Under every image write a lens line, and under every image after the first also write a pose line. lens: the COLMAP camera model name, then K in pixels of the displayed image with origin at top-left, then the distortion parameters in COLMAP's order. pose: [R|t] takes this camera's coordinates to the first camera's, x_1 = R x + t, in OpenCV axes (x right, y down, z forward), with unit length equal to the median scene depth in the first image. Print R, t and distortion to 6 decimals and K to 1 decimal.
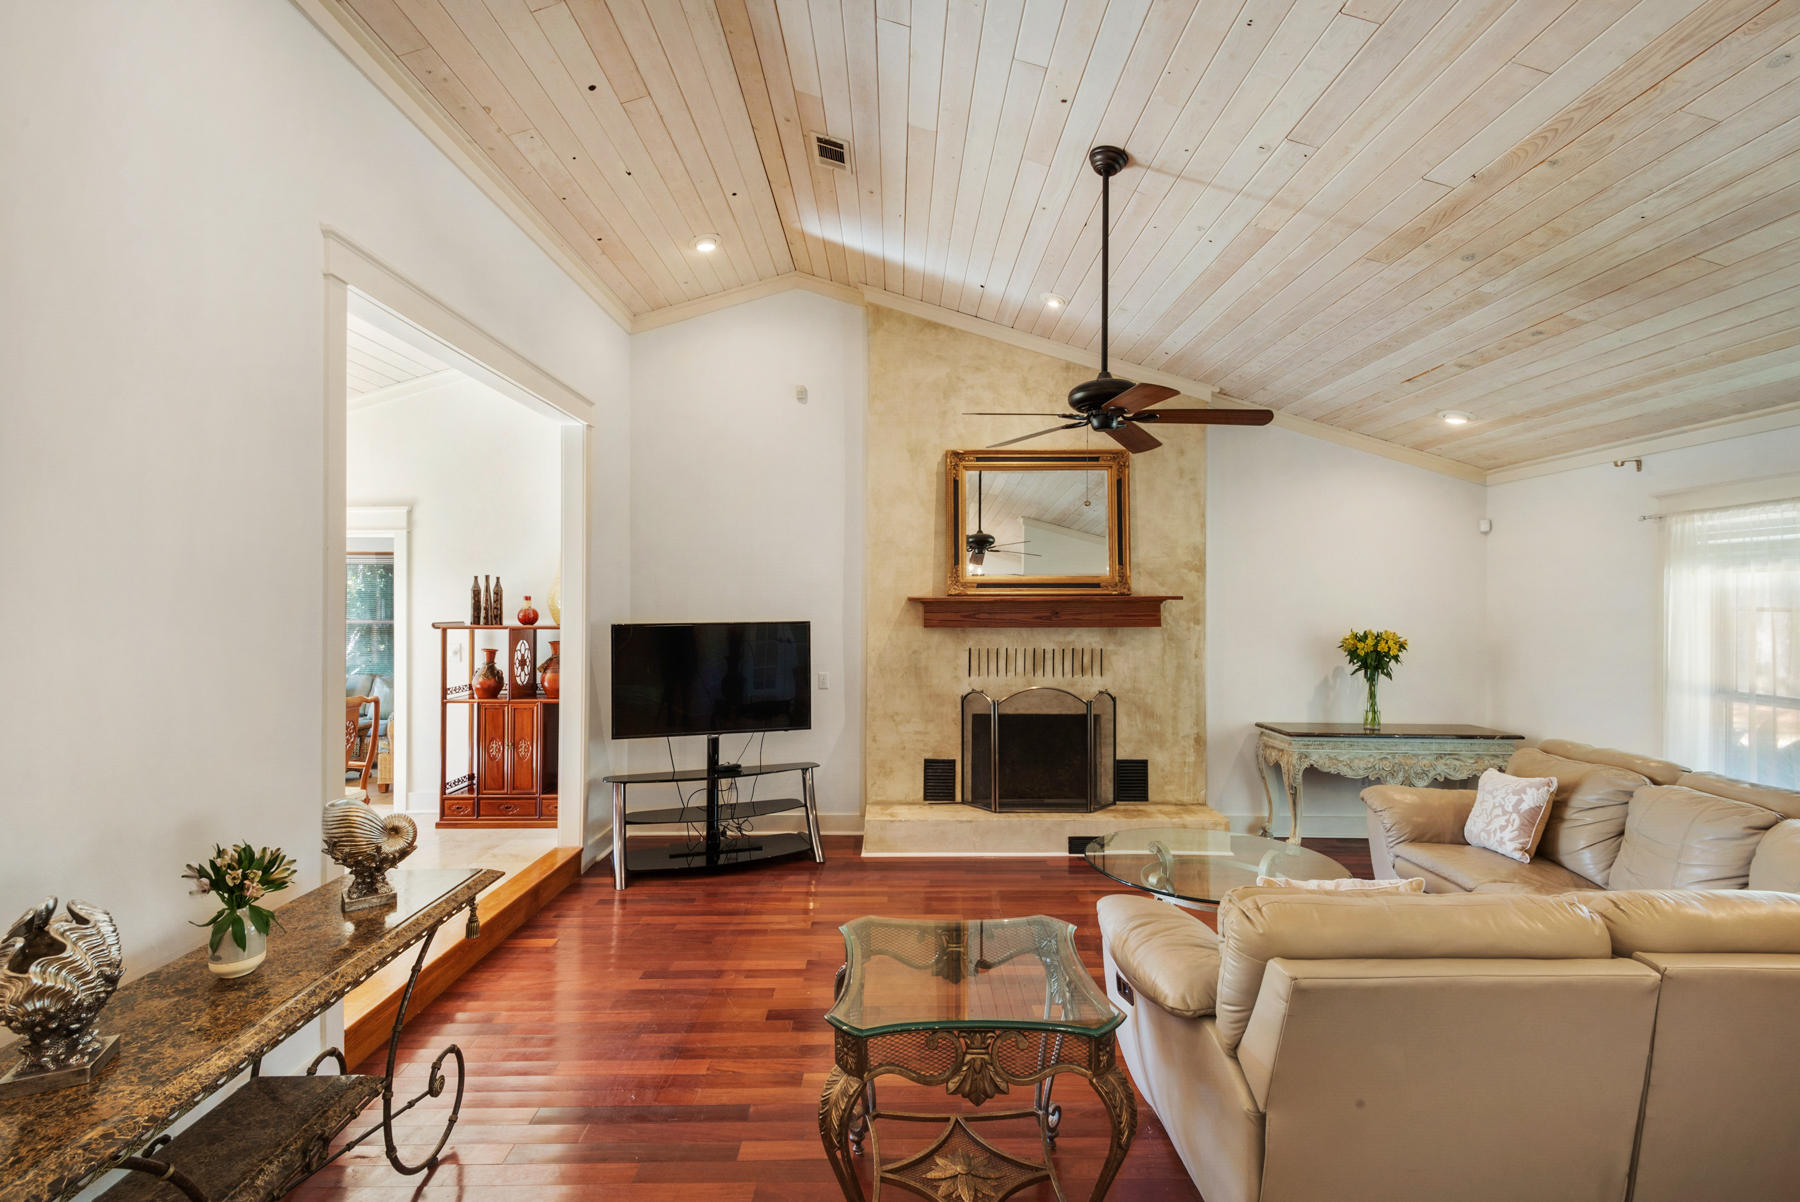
lens RADIAL K [[817.1, 0, 898.2], [0, 817.1, 603.9], [0, 0, 1]] dist [0.021391, -0.001457]
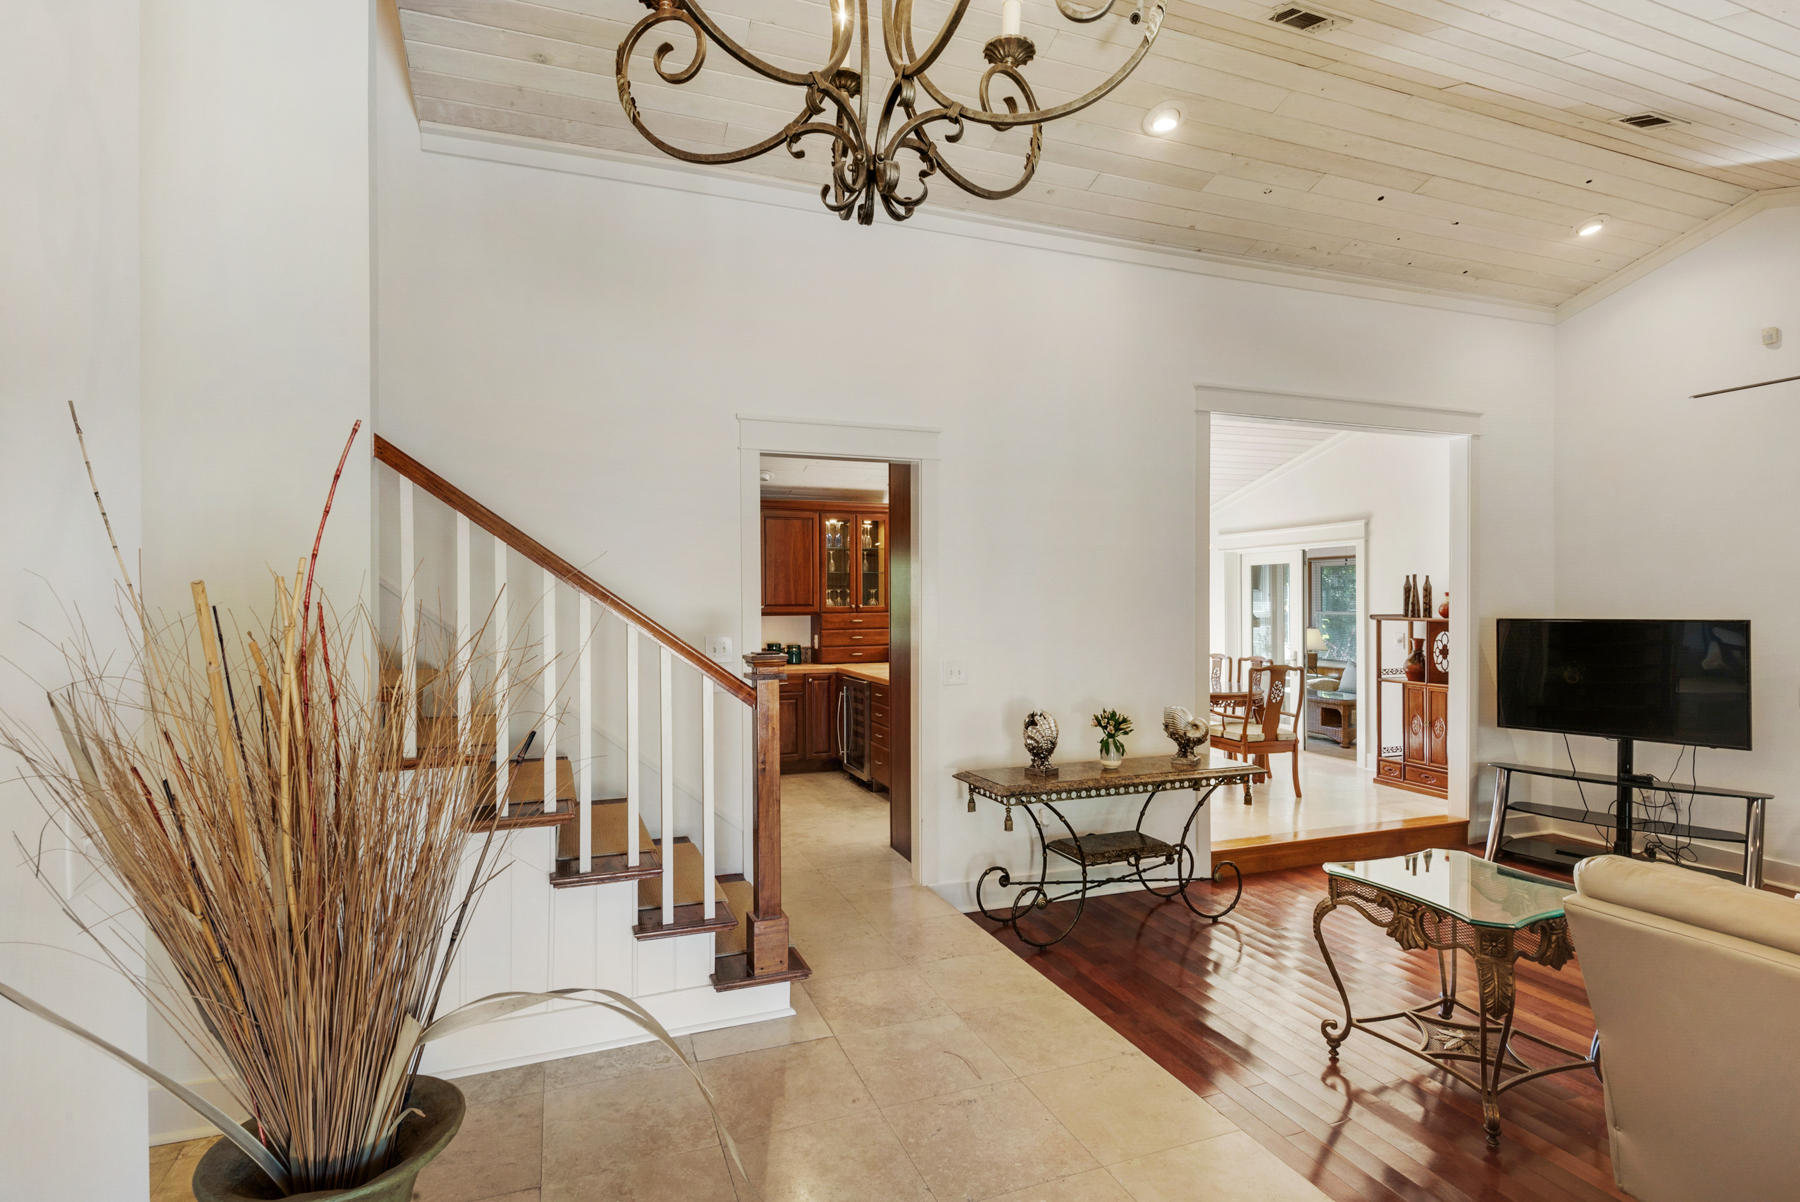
lens RADIAL K [[872.7, 0, 889.4], [0, 872.7, 604.7], [0, 0, 1]] dist [0.004171, -0.007067]
pose [[0.351226, 0.005373, -0.936275, 0.436302], [0.002055, 0.999977, 0.006509, -0.001541], [0.936288, -0.004210, 0.351207, -0.134916]]
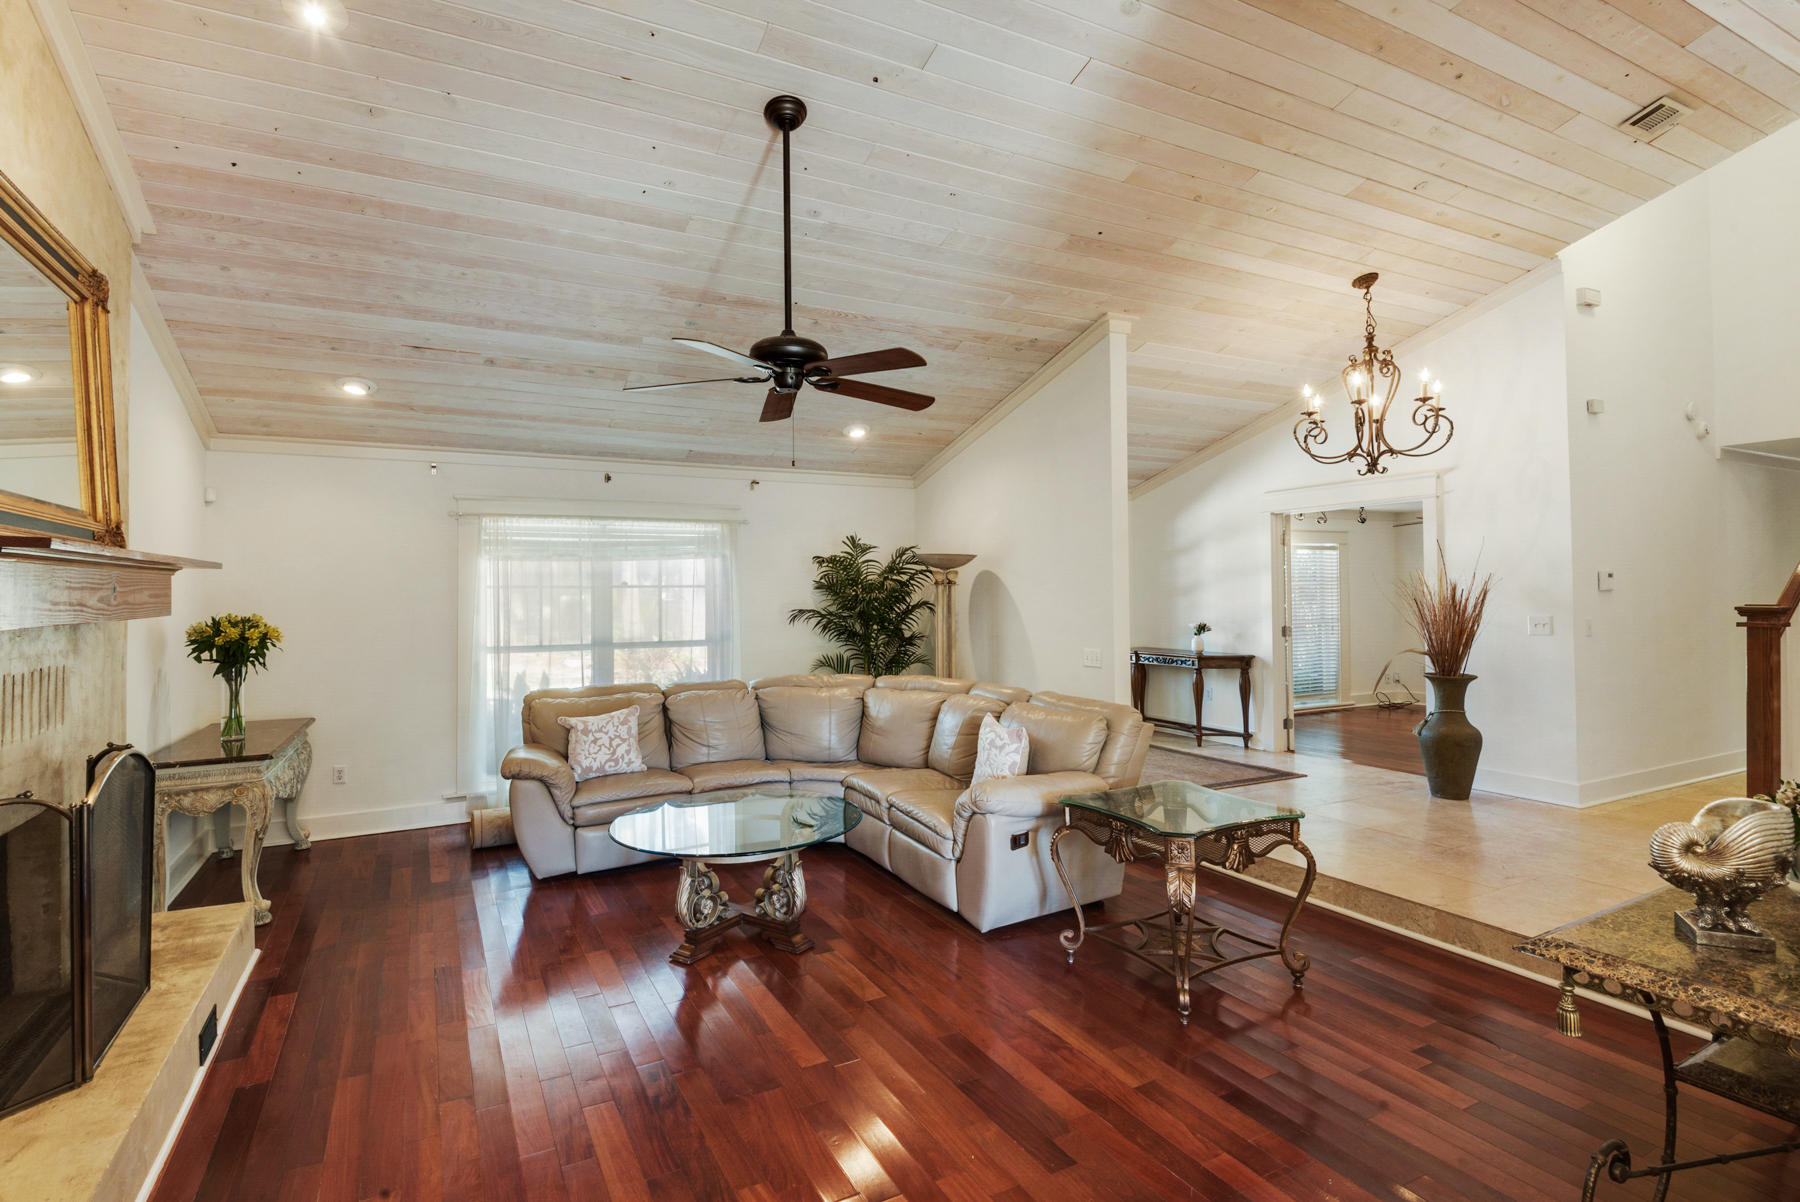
lens RADIAL K [[840.4, 0, 875.2], [0, 840.4, 586.0], [0, 0, 1]] dist [-0.033026, -0.001319]
pose [[-0.418078, 0.010116, 0.908355, -0.464948], [0.010361, 0.999926, -0.006368, 0.017824], [-0.908352, 0.006749, -0.418152, 0.891186]]
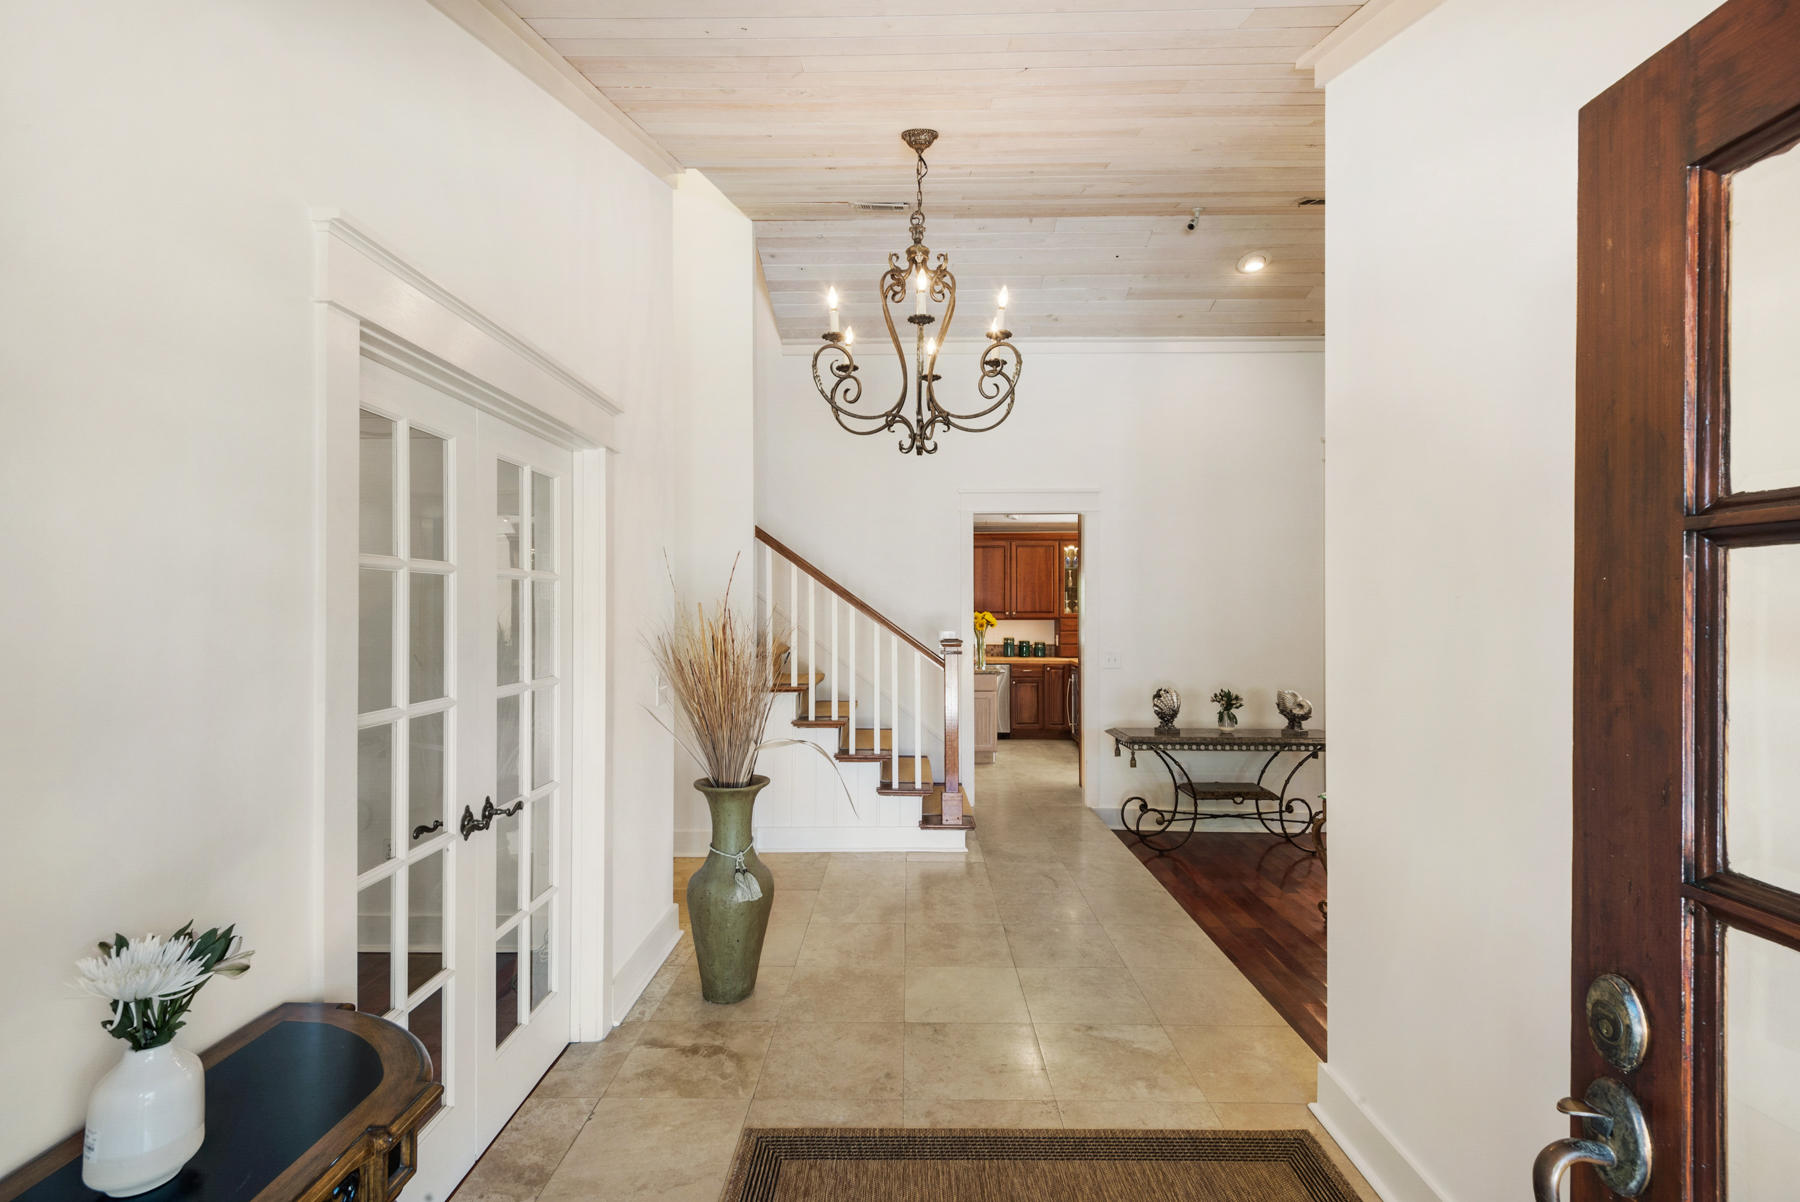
lens RADIAL K [[817.1, 0, 897.4], [0, 817.1, 600.7], [0, 0, 1]] dist [0.021391, -0.001457]
pose [[-0.021402, -0.007639, -0.999742, 0.822372], [-0.002030, 0.999969, -0.007597, -0.002365], [0.999769, 0.001866, -0.021417, -0.045519]]
